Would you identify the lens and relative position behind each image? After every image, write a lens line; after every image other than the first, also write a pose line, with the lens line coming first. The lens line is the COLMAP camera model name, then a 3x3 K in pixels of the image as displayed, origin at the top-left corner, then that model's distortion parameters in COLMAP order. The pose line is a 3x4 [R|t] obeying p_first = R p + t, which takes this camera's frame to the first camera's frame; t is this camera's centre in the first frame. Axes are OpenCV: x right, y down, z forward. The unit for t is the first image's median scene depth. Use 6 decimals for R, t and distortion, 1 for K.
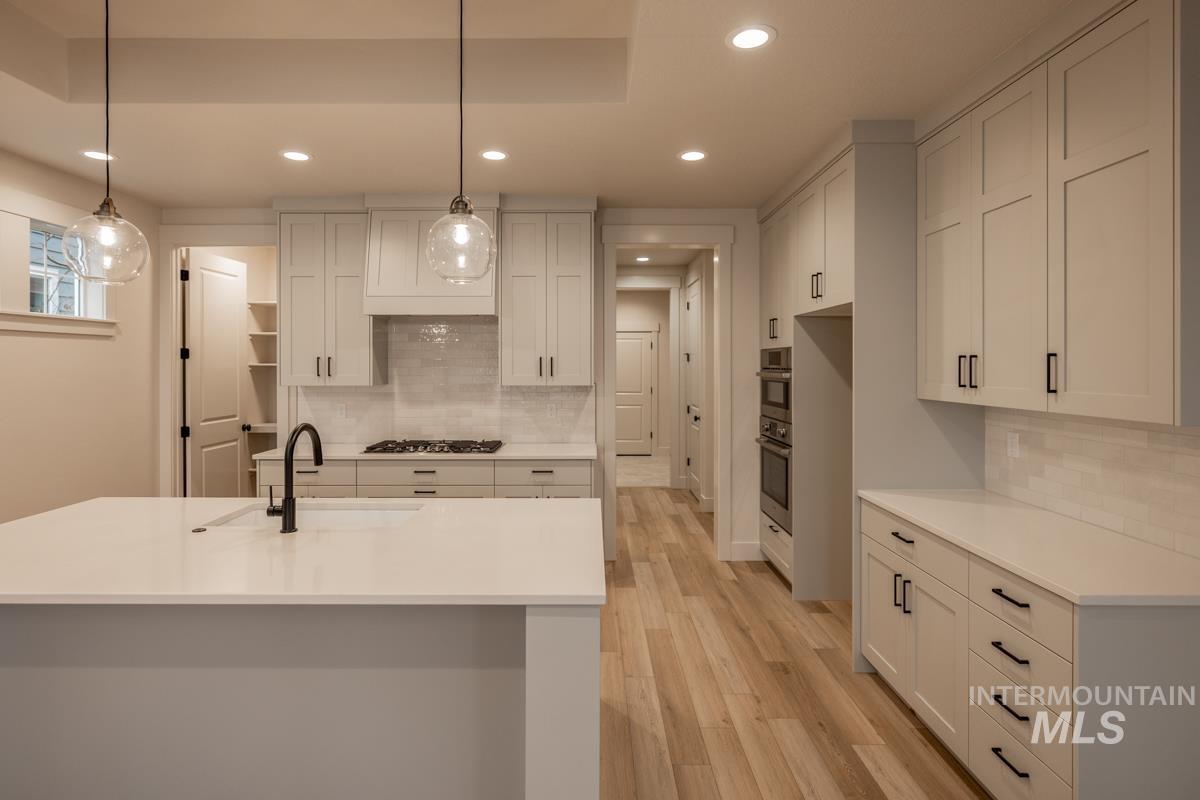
lens RADIAL K [[624.5, 0, 591.7], [0, 624.5, 367.6], [0, 0, 1]] dist [-0.005102, -0.000882]
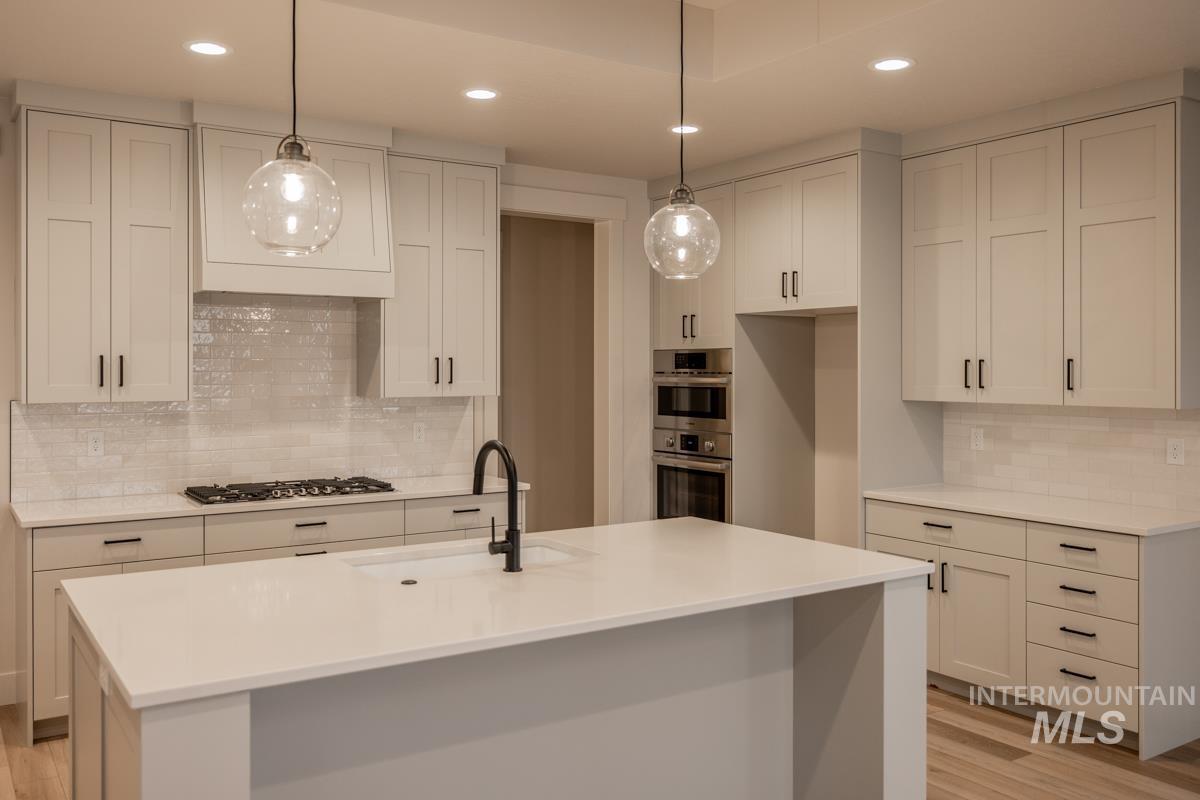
lens RADIAL K [[999.7, 0, 591.0], [0, 999.7, 369.6], [0, 0, 1]] dist [-0.010603, 0.000682]
pose [[0.833503, 0.000304, 0.552515, -0.592116], [0.002286, 0.999989, -0.003999, 0.002447], [-0.552511, 0.004596, 0.833493, -0.077496]]
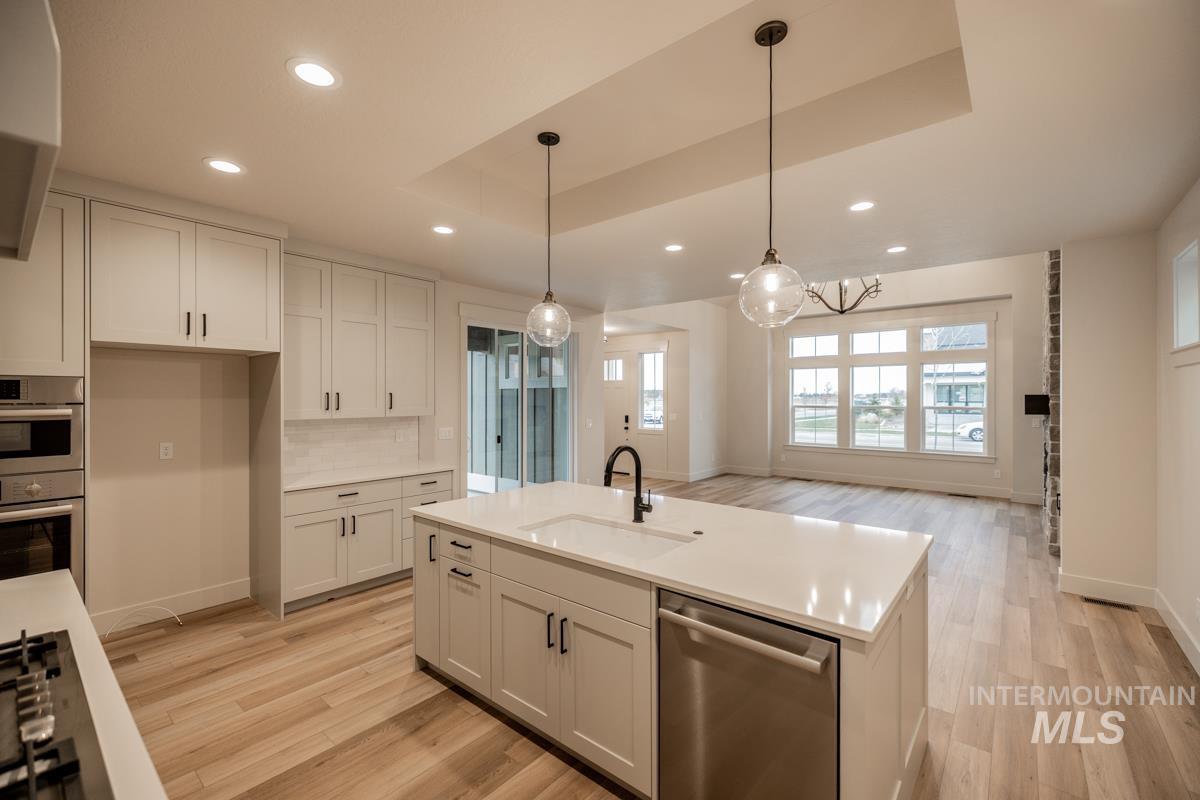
lens RADIAL K [[508.0, 0, 595.1], [0, 508.0, 399.1], [0, 0, 1]] dist [0.013035, -0.000077]
pose [[-0.765441, -0.001978, 0.643503, -0.594282], [0.004611, 0.999953, 0.008559, -0.005879], [-0.643489, 0.009519, -0.765396, 1.004740]]
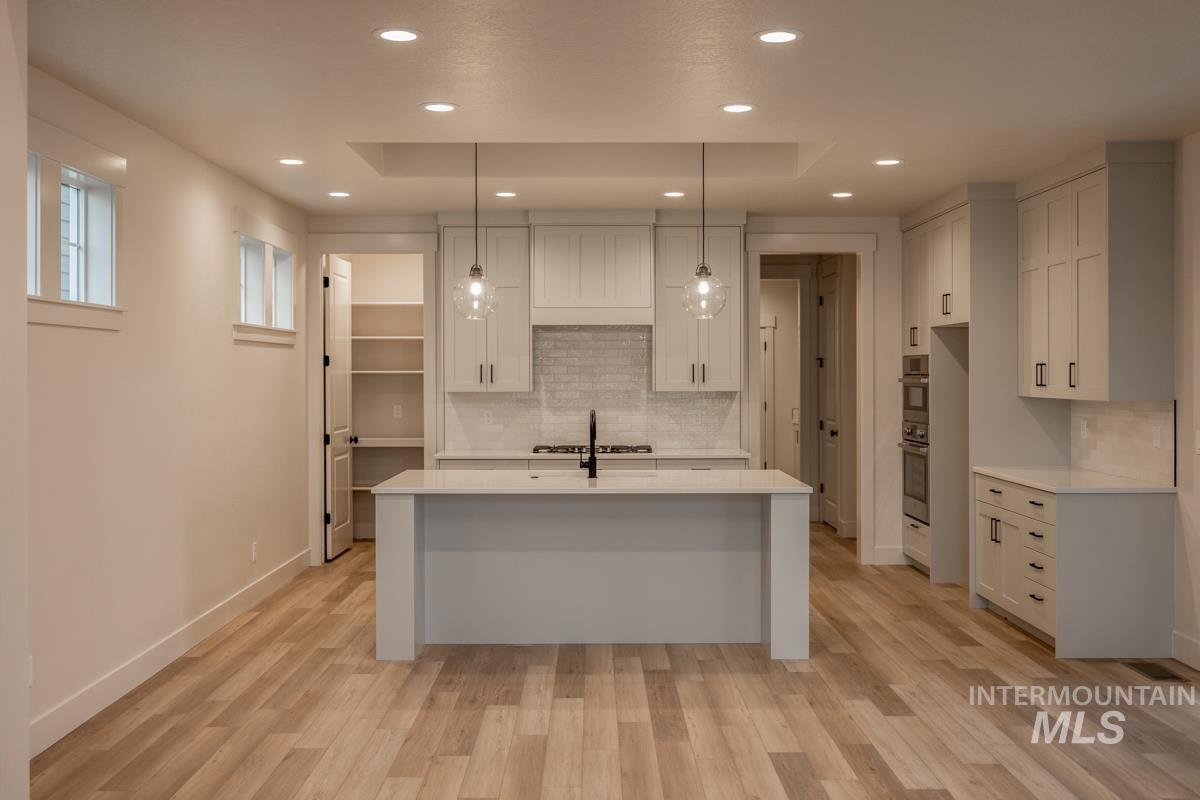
lens RADIAL K [[1224.1, 0, 601.5], [0, 1224.1, 374.9], [0, 0, 1]] dist [0.003533, 0.003914]
pose [[0.999989, -0.001509, 0.004349, -0.250935], [0.001524, 0.999993, -0.003327, 0.008479], [-0.004344, 0.003334, 0.999985, -1.087798]]
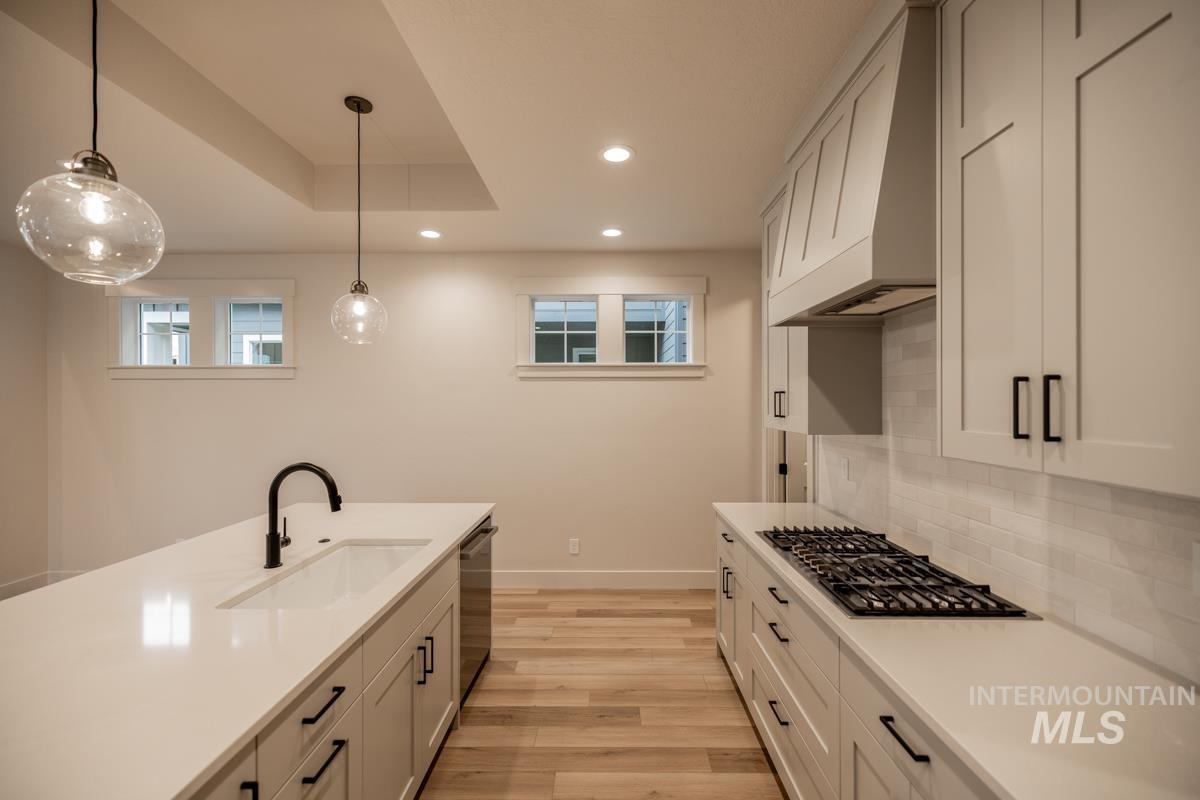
lens RADIAL K [[506.2, 0, 600.0], [0, 506.2, 400.0], [0, 0, 1]] dist [0.004835, 0.000406]
pose [[-0.017772, -0.003232, -0.999837, 0.174148], [-0.003833, 0.999988, -0.003164, -0.003896], [0.999835, 0.003776, -0.017784, 0.820828]]
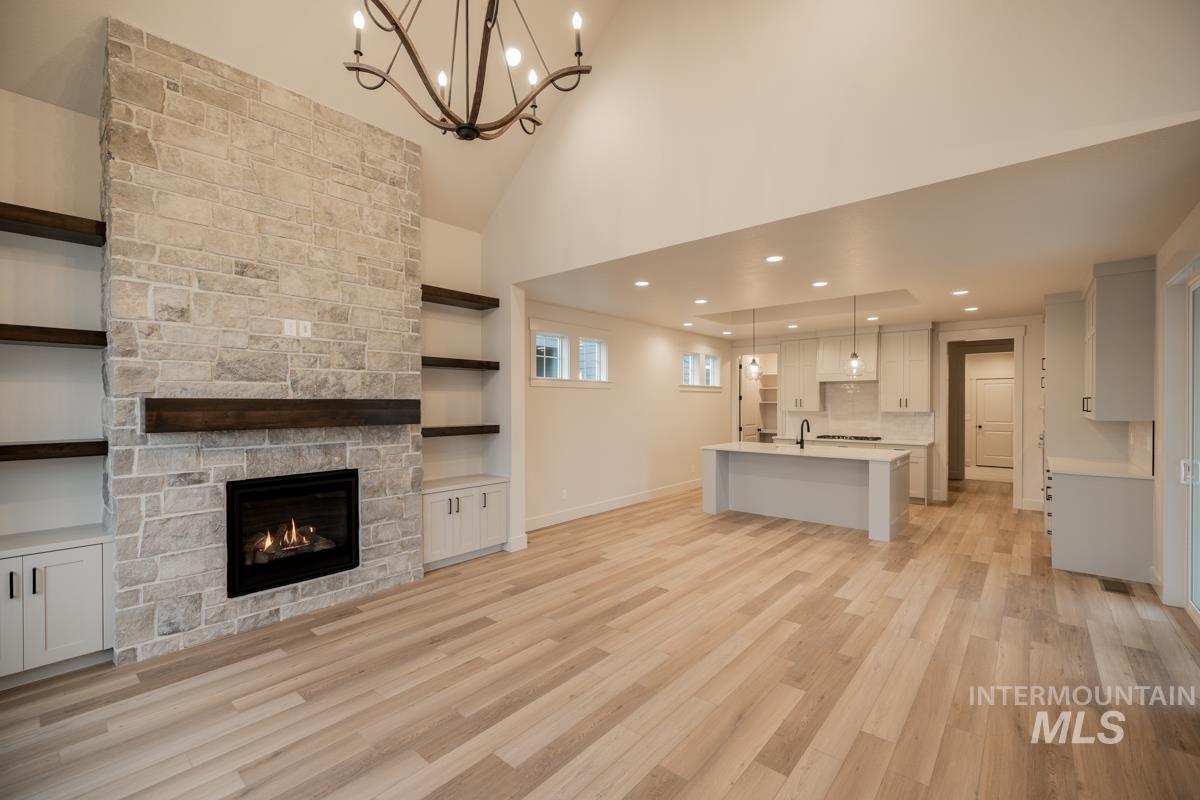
lens RADIAL K [[501.2, 0, 598.1], [0, 501.2, 406.1], [0, 0, 1]] dist [0.000525, 0.000176]
pose [[0.754706, 0.003748, -0.656052, 0.274538], [-0.002525, 0.999993, 0.002809, 0.007203], [0.656058, -0.000463, 0.754710, -1.025268]]
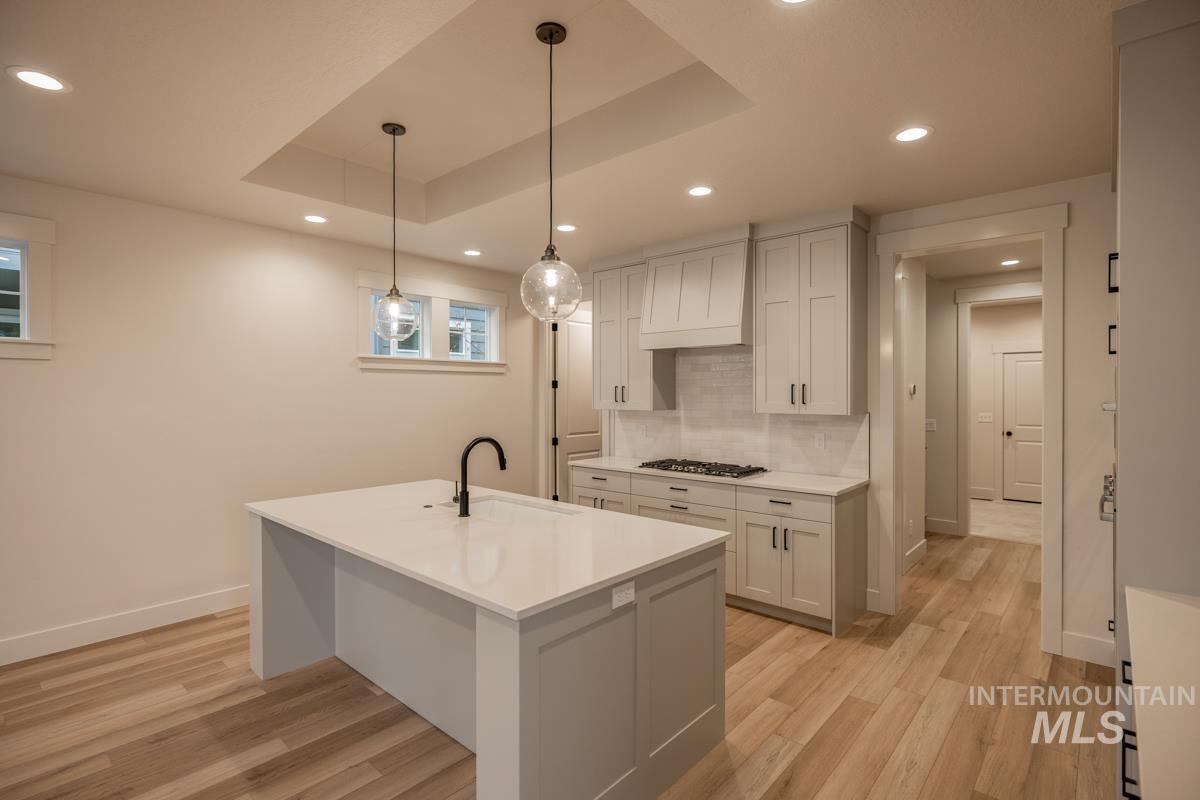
lens RADIAL K [[572.7, 0, 600.0], [0, 572.7, 400.0], [0, 0, 1]] dist [-0.001585, -0.000166]
pose [[0.746850, 0.007756, -0.664947, 0.291926], [-0.002118, 0.999955, 0.009285, -0.000136], [0.664989, -0.005526, 0.746833, 0.143136]]
